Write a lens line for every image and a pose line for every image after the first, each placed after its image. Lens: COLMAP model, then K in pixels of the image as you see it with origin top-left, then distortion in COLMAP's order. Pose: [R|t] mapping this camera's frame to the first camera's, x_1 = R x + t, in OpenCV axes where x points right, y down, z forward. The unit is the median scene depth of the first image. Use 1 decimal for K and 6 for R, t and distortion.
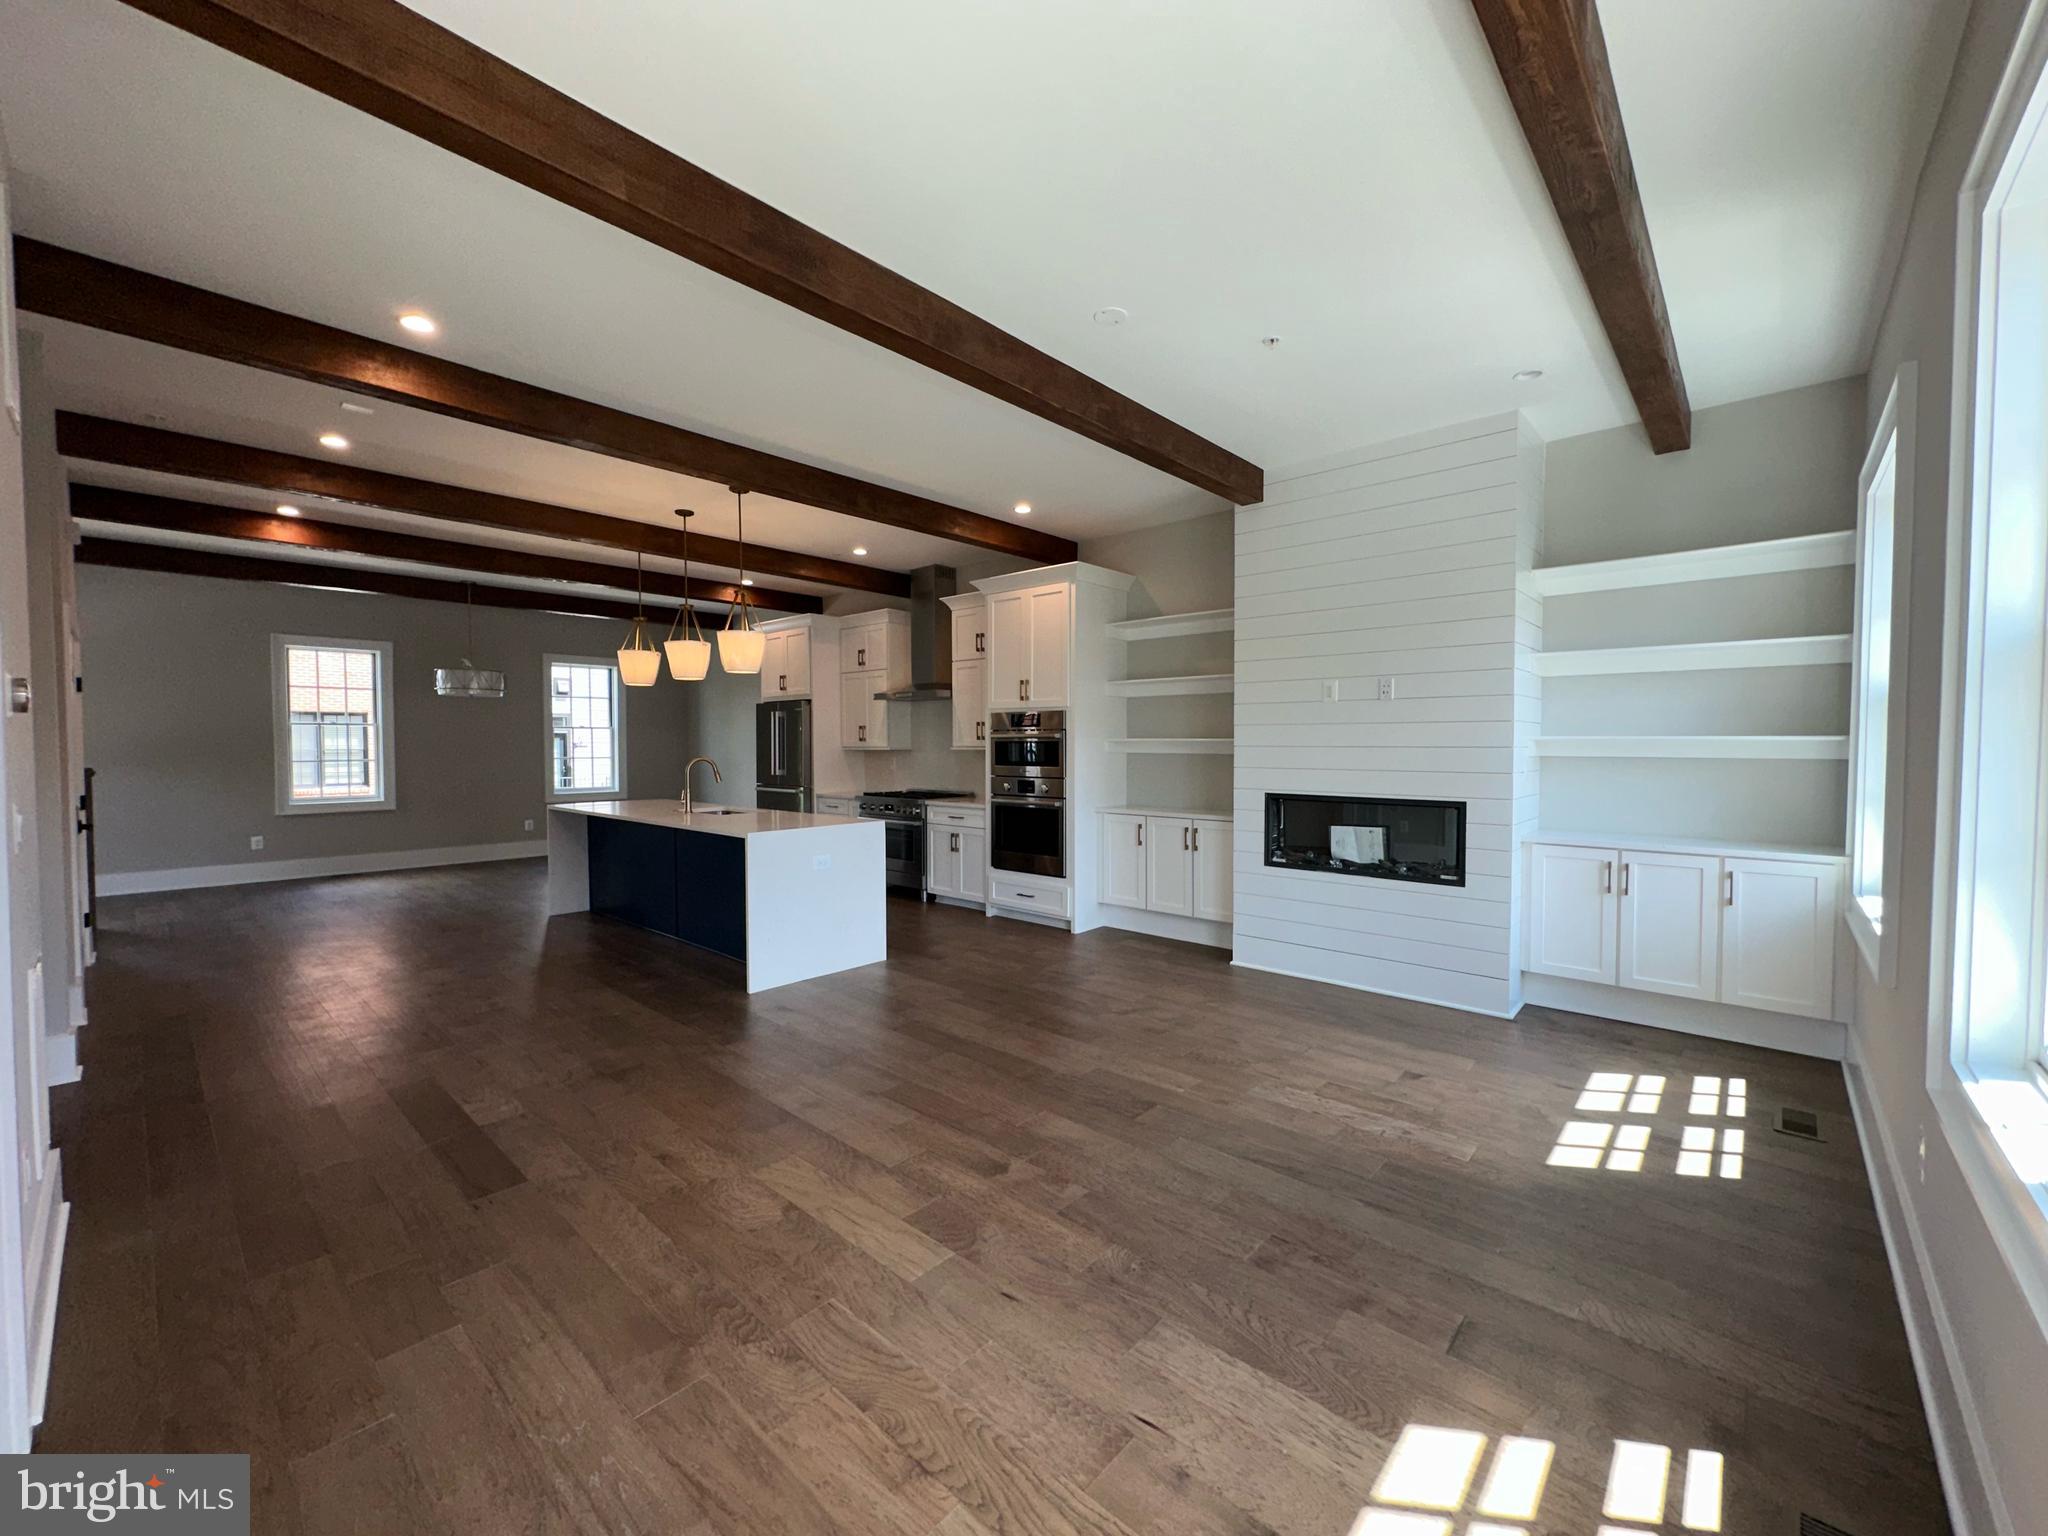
lens RADIAL K [[820.6, 0, 1027.1], [0, 820.6, 763.5], [0, 0, 1]] dist [-0.000098, 0.000141]
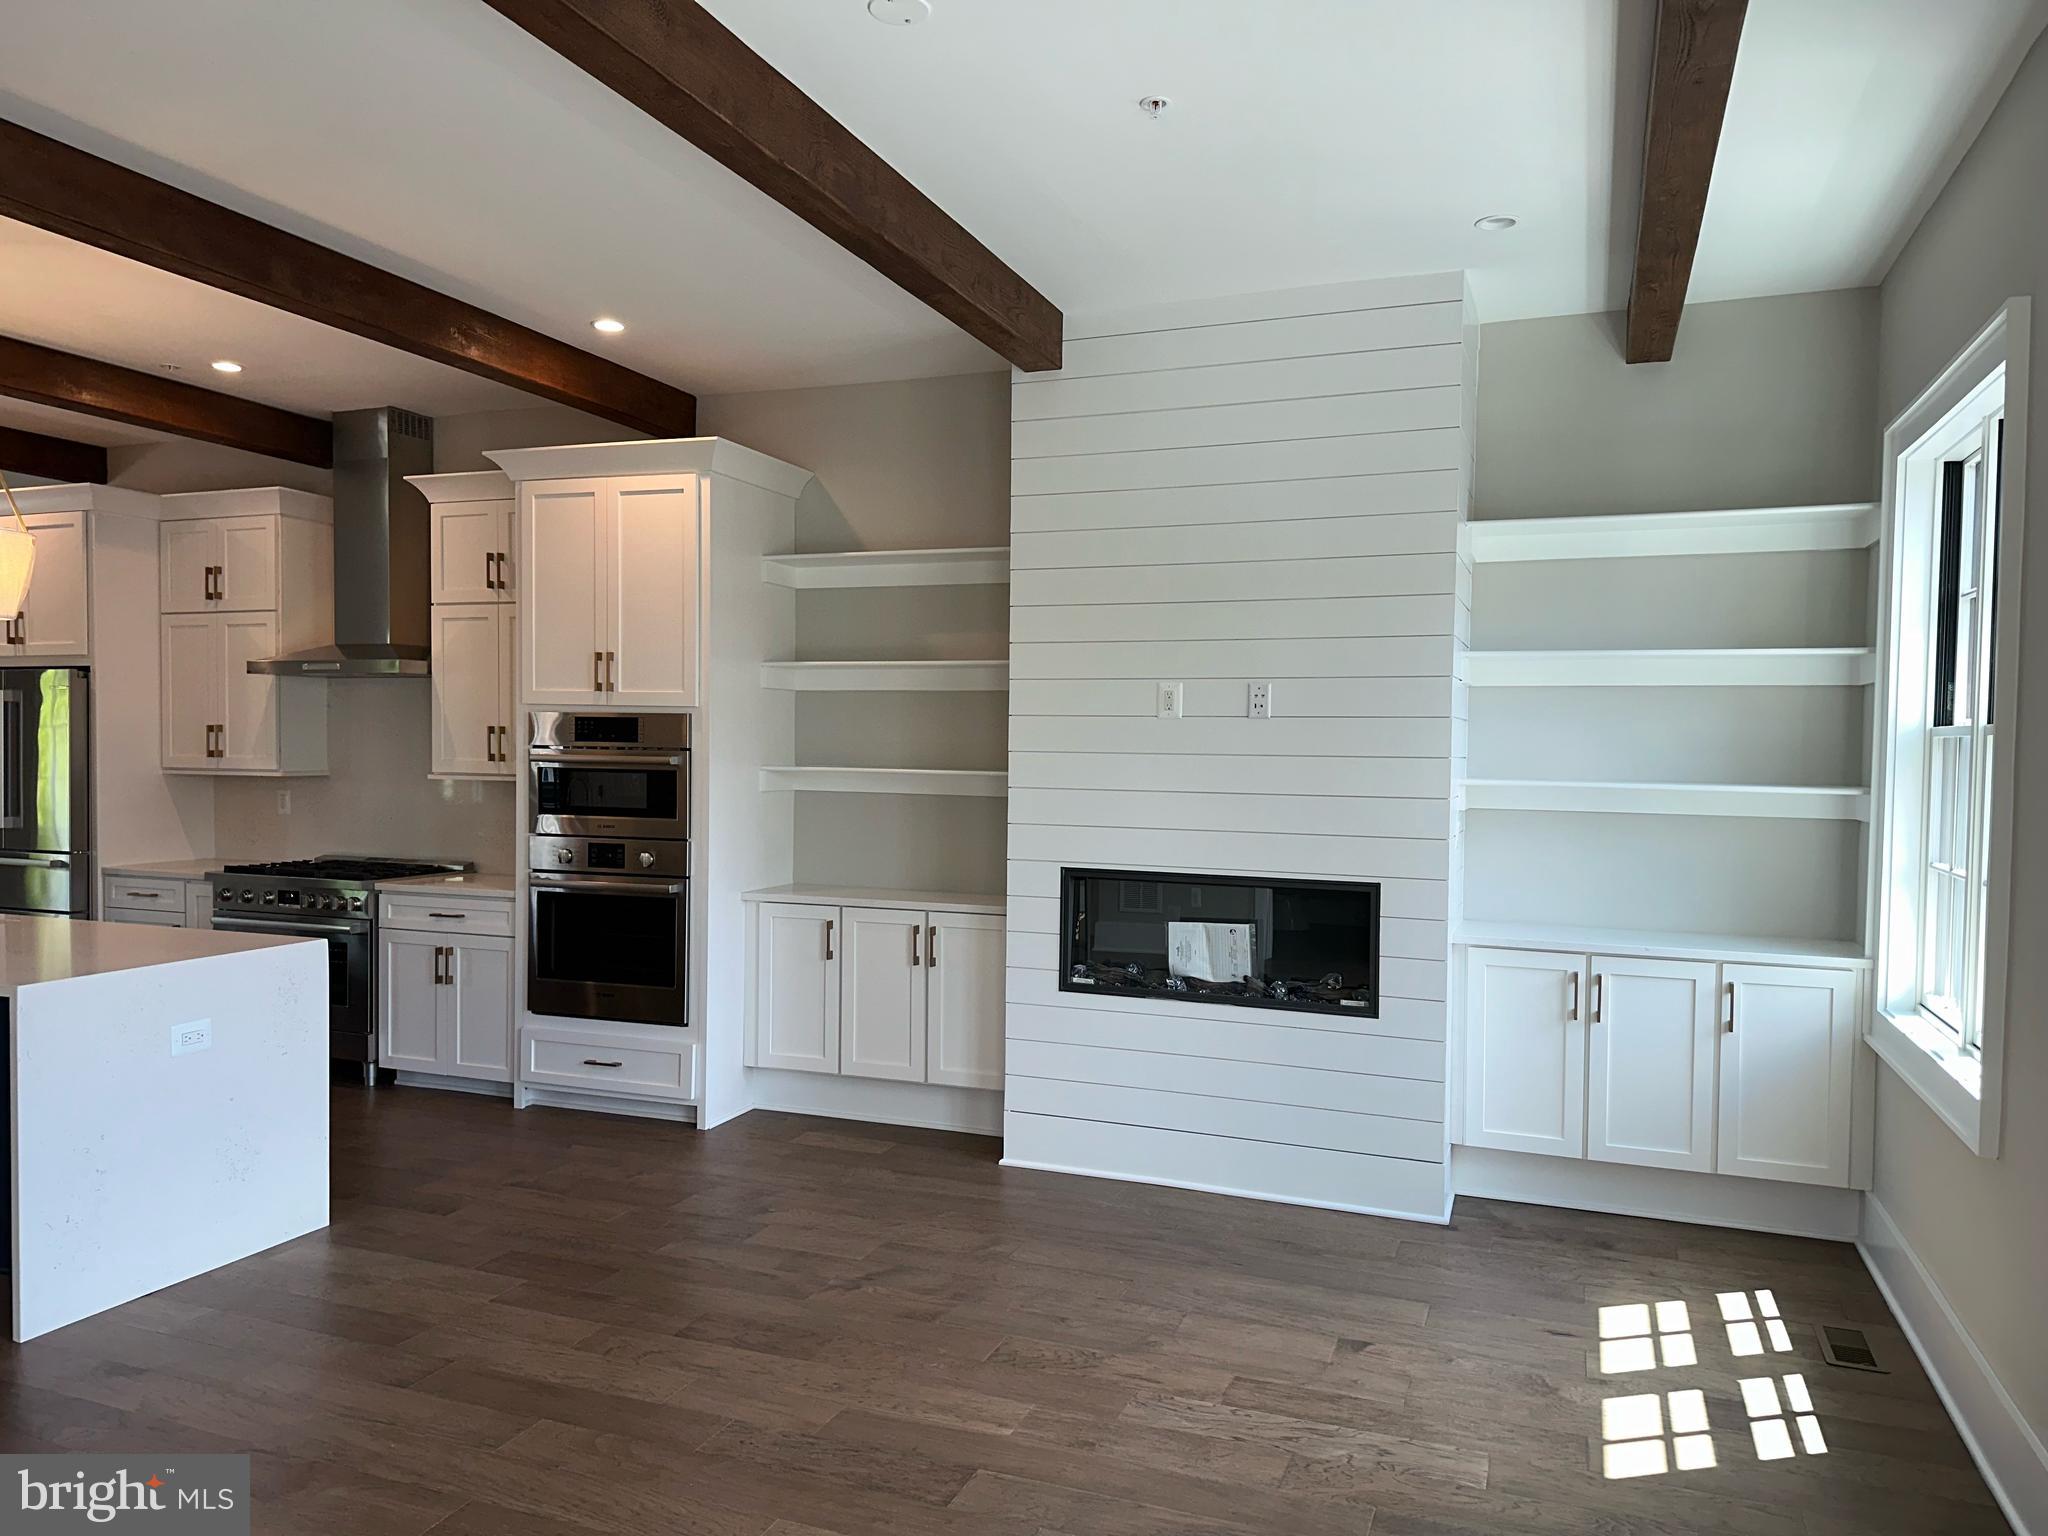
lens RADIAL K [[1425.2, 0, 1031.4], [0, 1425.2, 782.7], [0, 0, 1]] dist [0.070783, -0.085291]
pose [[0.932460, 0.003388, 0.361257, -0.094884], [-0.004929, 0.999982, 0.003346, -0.027530], [-0.361240, -0.004900, 0.932460, 0.056025]]
